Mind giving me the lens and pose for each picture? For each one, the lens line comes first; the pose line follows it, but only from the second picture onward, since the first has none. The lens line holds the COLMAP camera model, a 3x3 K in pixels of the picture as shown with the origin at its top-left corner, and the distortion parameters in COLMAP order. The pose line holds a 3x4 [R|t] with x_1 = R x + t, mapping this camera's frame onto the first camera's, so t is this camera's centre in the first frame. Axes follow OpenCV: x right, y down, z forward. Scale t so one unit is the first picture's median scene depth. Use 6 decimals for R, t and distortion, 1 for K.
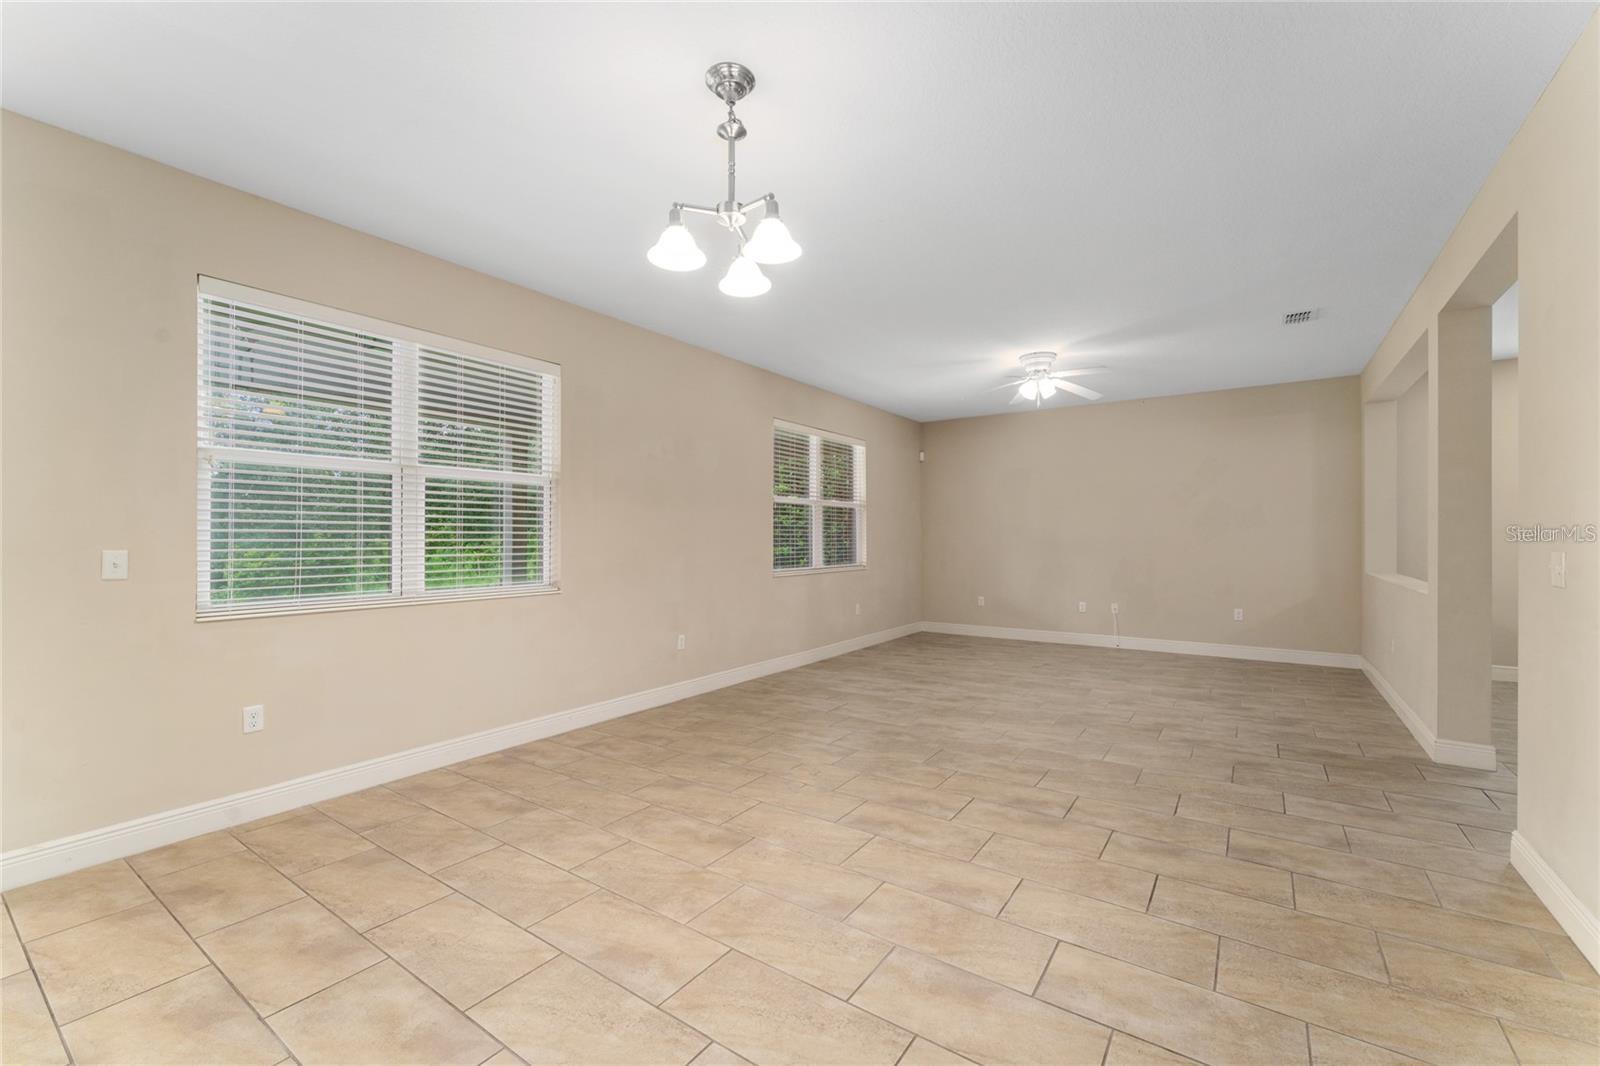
lens RADIAL K [[648.0, 0, 803.7], [0, 648.0, 537.1], [0, 0, 1]] dist [-0.010544, 0.000878]
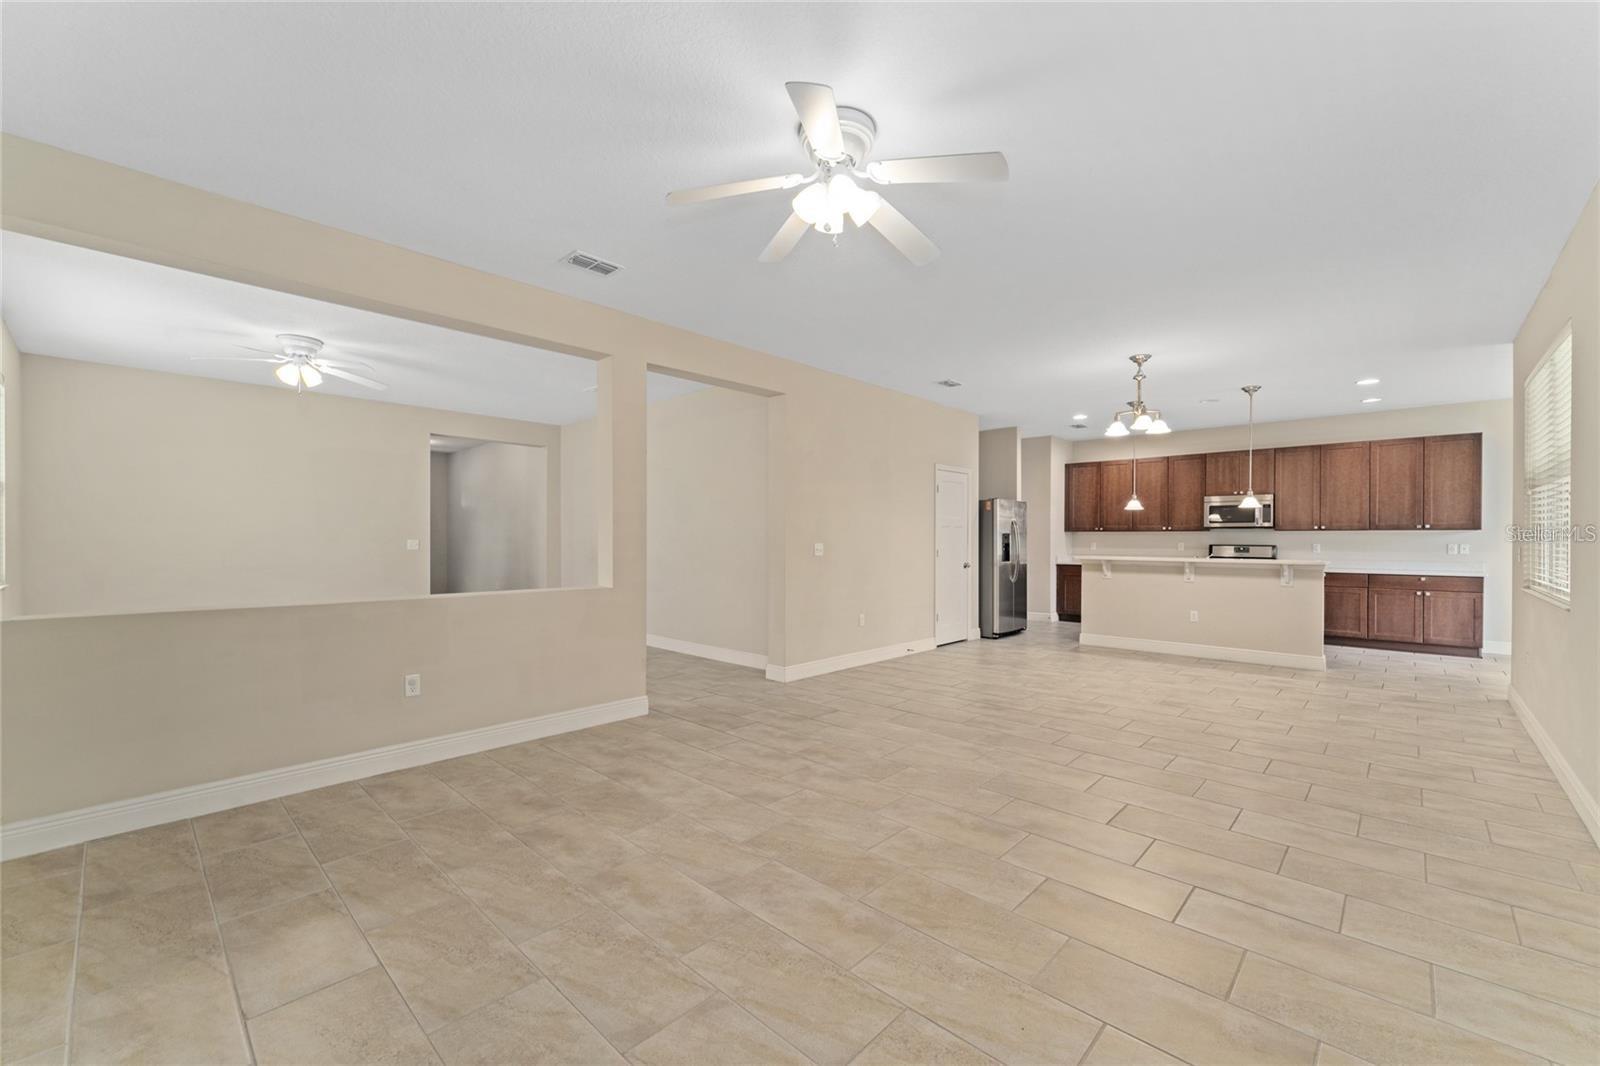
lens RADIAL K [[648.0, 0, 793.2], [0, 648.0, 541.1], [0, 0, 1]] dist [-0.010544, 0.000878]
pose [[-0.987806, -0.000107, 0.155693, 0.638538], [0.000217, 0.999998, 0.002063, 0.003428], [-0.155692, 0.002071, -0.987803, 2.874526]]
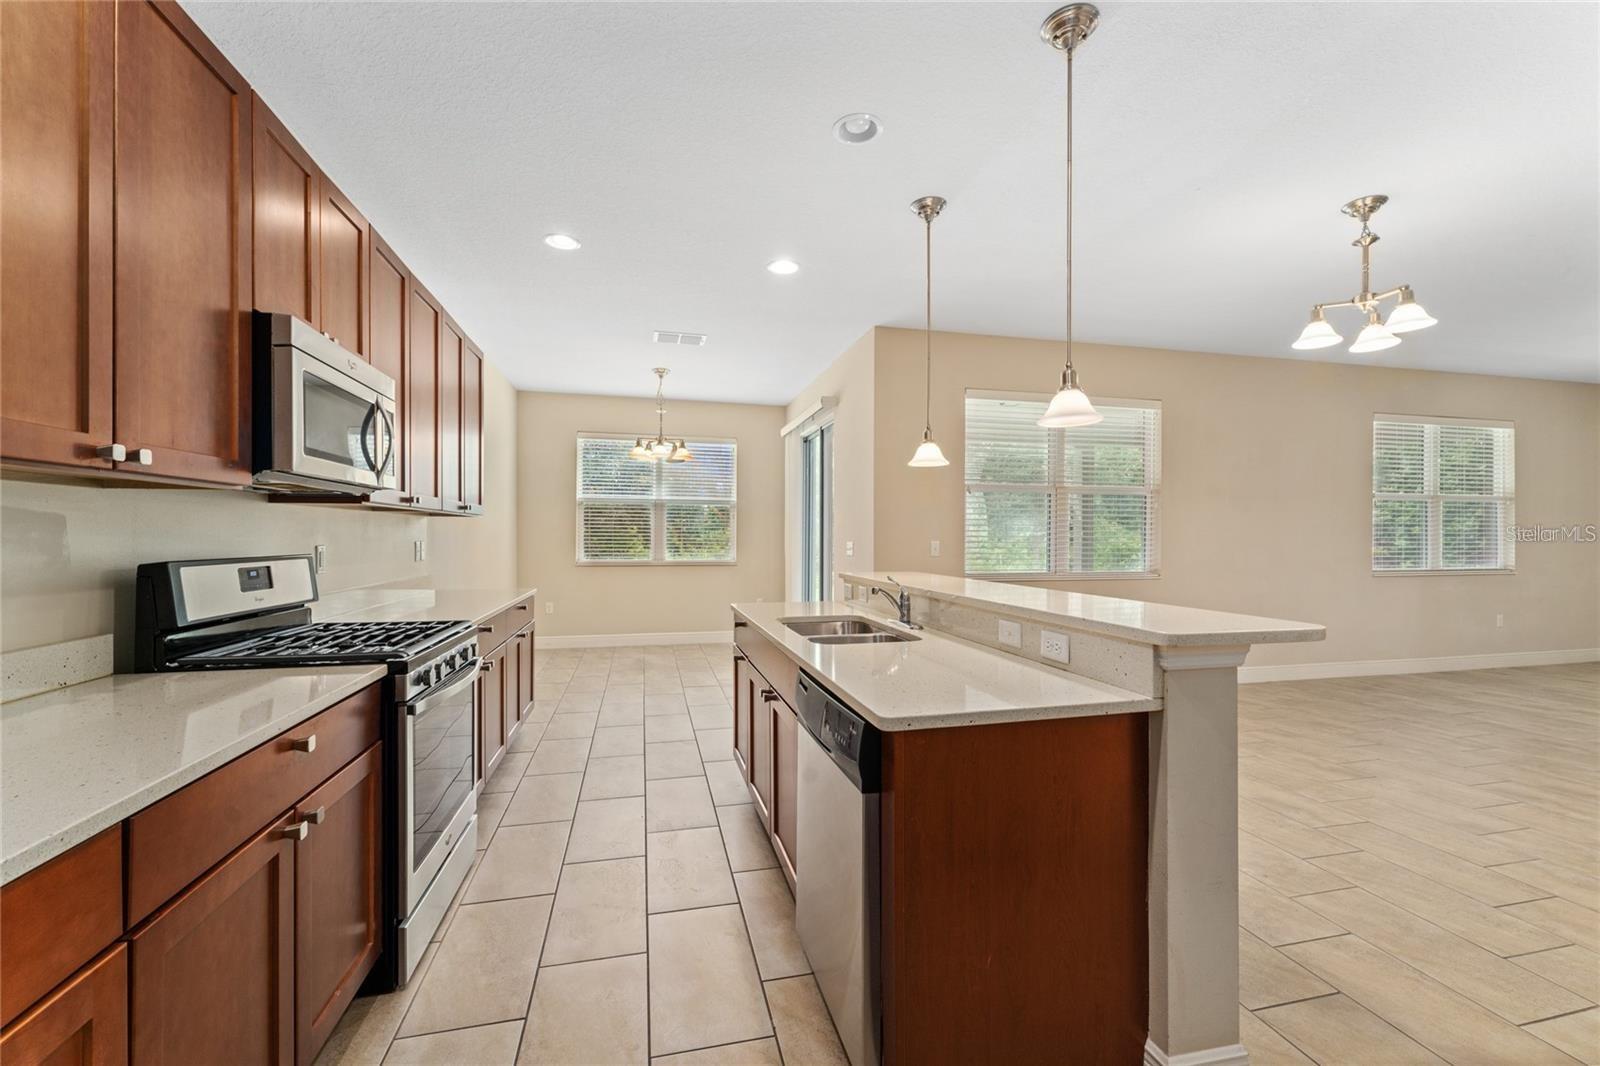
lens RADIAL K [[648.0, 0, 791.4], [0, 648.0, 534.5], [0, 0, 1]] dist [-0.010544, 0.000878]
pose [[0.729112, 0.002406, -0.684390, -0.044655], [-0.002166, 0.999997, 0.001207, 0.000293], [0.684391, 0.000602, 0.729115, -0.569867]]
